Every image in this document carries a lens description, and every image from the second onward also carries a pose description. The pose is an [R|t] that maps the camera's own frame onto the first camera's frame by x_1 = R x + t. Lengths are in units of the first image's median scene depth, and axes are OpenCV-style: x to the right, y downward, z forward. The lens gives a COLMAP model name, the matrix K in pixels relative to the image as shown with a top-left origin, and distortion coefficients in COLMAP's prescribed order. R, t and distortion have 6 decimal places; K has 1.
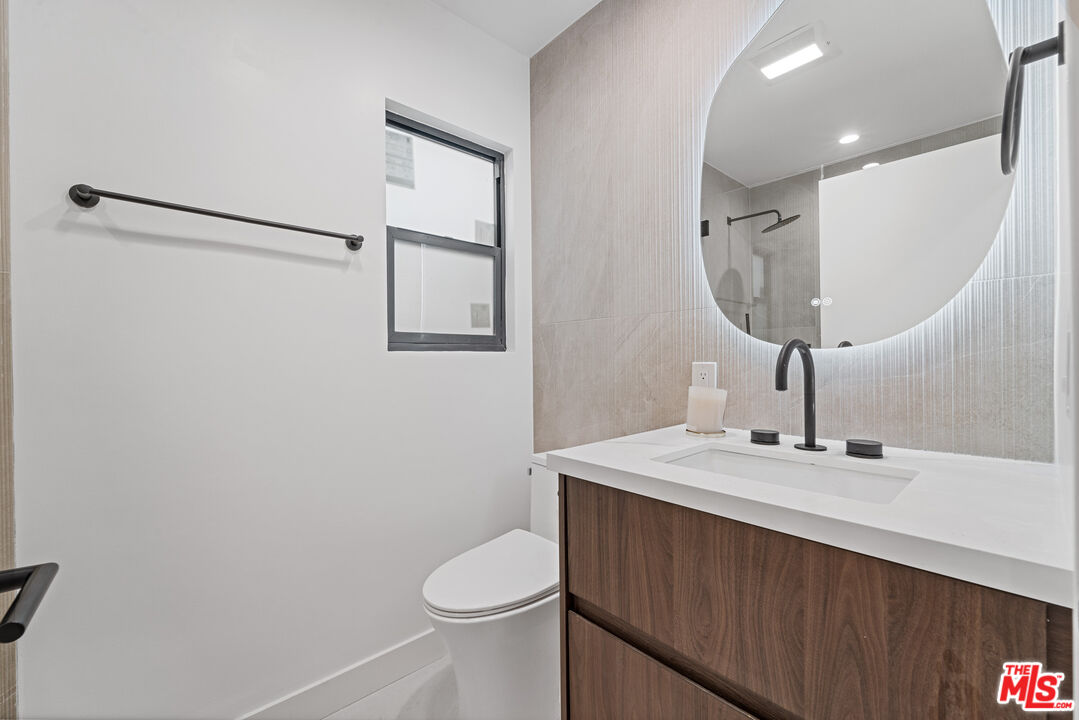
lens RADIAL K [[435.6, 0, 540.8], [0, 435.6, 351.1], [0, 0, 1]] dist [-0.000049, 0.000020]
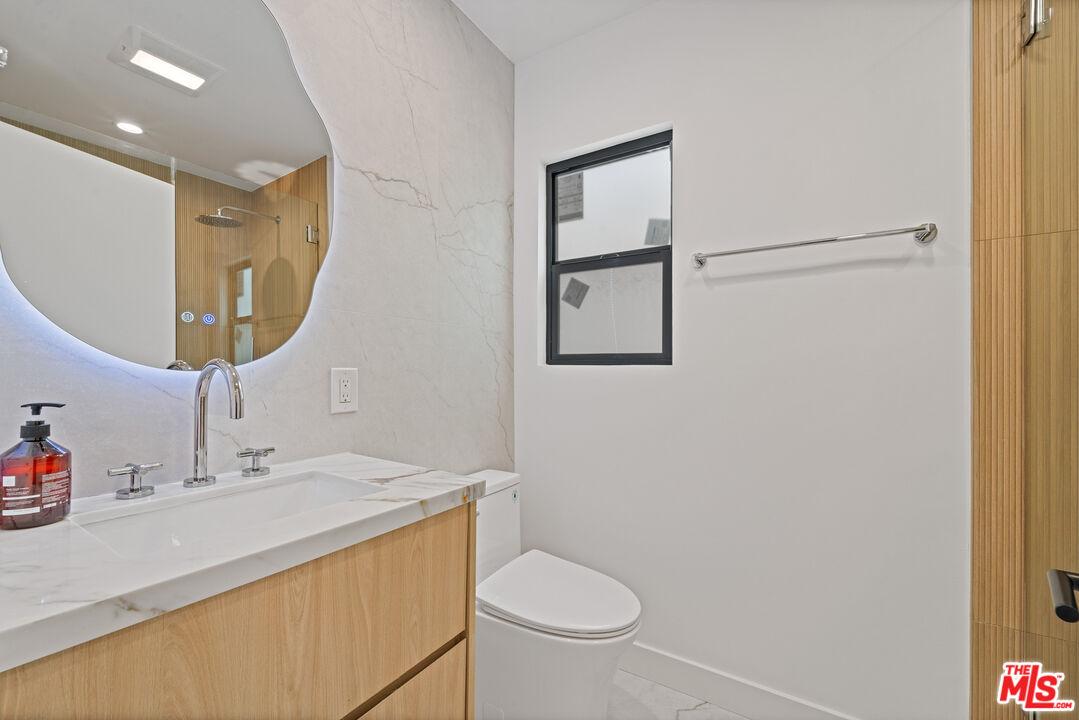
lens RADIAL K [[435.6, 0, 540.4], [0, 435.6, 367.3], [0, 0, 1]] dist [0.000423, 0.000076]
pose [[0.283943, 0.001685, -0.958840, 0.746564], [-0.005362, 0.999986, 0.000170, 0.009429], [0.958826, 0.005093, 0.283948, 0.586415]]
